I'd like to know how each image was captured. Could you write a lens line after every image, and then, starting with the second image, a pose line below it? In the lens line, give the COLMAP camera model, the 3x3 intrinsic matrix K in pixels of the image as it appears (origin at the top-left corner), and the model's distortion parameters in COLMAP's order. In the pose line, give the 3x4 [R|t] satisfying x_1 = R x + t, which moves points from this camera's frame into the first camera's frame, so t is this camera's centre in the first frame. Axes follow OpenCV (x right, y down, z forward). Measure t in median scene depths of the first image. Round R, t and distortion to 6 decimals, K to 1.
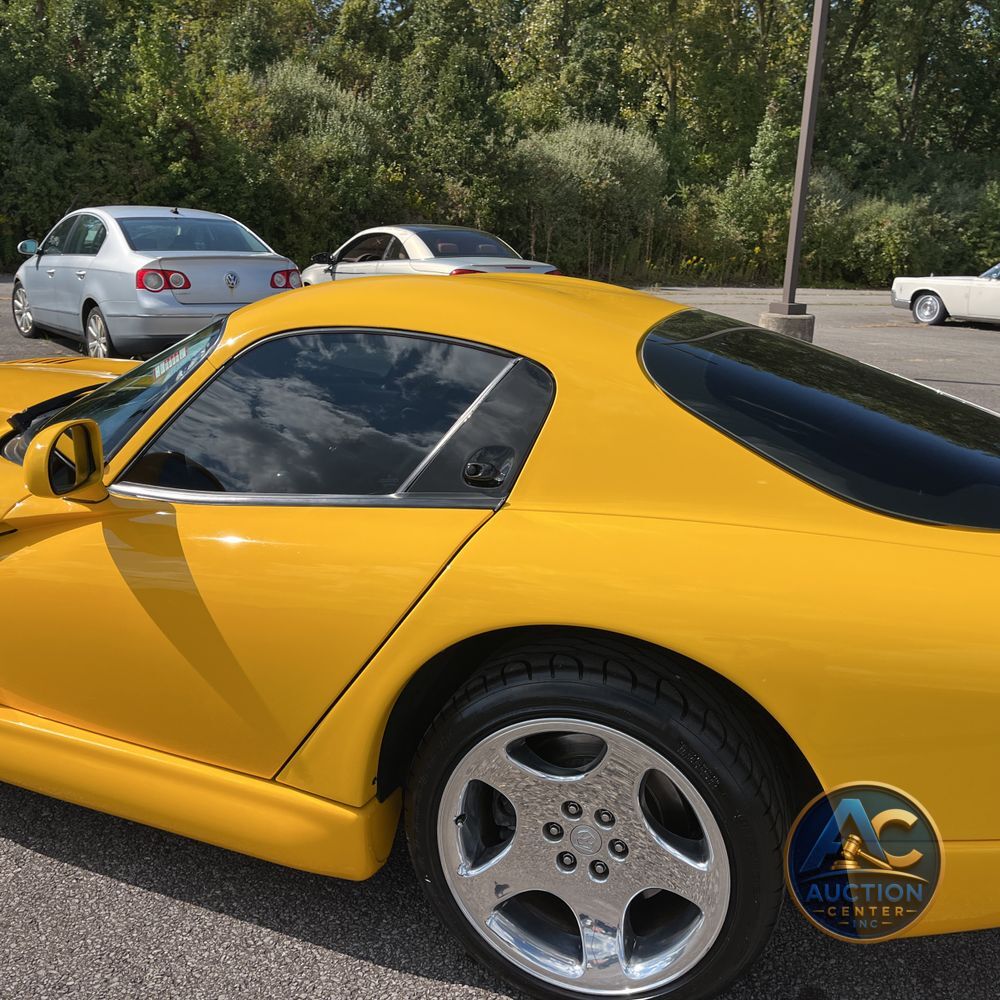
lens RADIAL K [[1004.4, 0, 500.0], [0, 1004.4, 500.0], [0, 0, 1]] dist [0.037338, -0.017457]
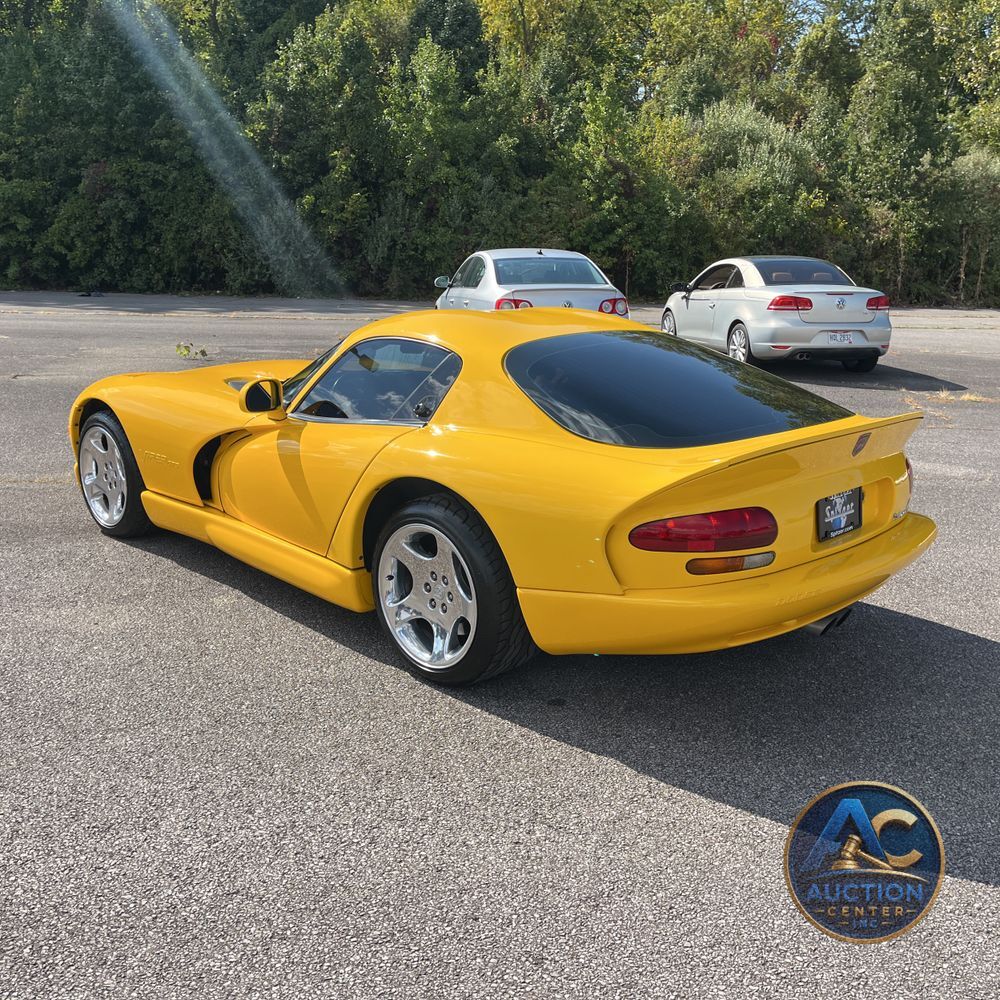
lens RADIAL K [[1042.0, 0, 531.2], [0, 1042.0, 466.9], [0, 0, 1]] dist [0.009319, -0.007889]
pose [[0.912704, 0.062186, -0.403861, 0.071985], [-0.085813, 0.995482, -0.040649, 0.010714], [0.399509, 0.071757, 0.913917, -0.055756]]
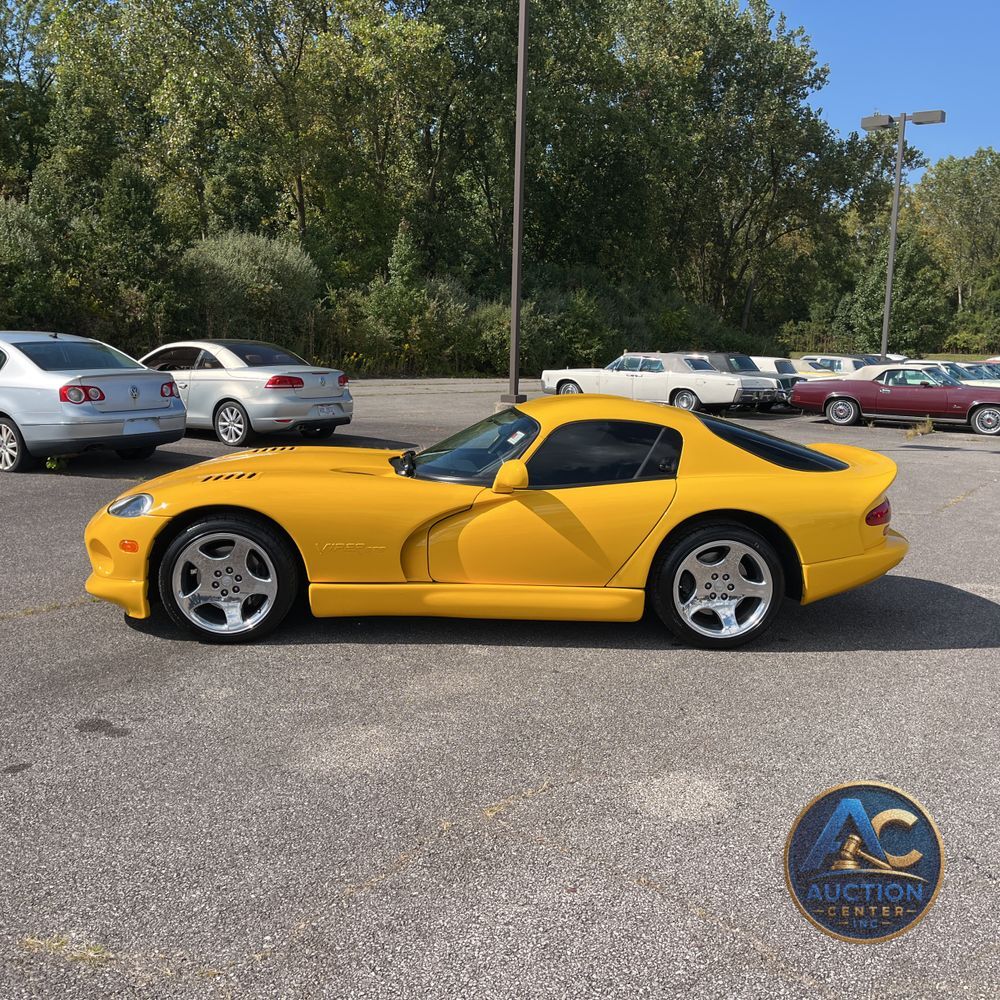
lens RADIAL K [[1017.5, 0, 503.2], [0, 1017.5, 502.8], [0, 0, 1]] dist [0.039650, -0.037396]
pose [[0.922375, -0.073989, 0.379144, -0.108157], [0.105395, 0.992450, -0.062729, 0.014432], [-0.371640, 0.097820, 0.923209, -0.103284]]
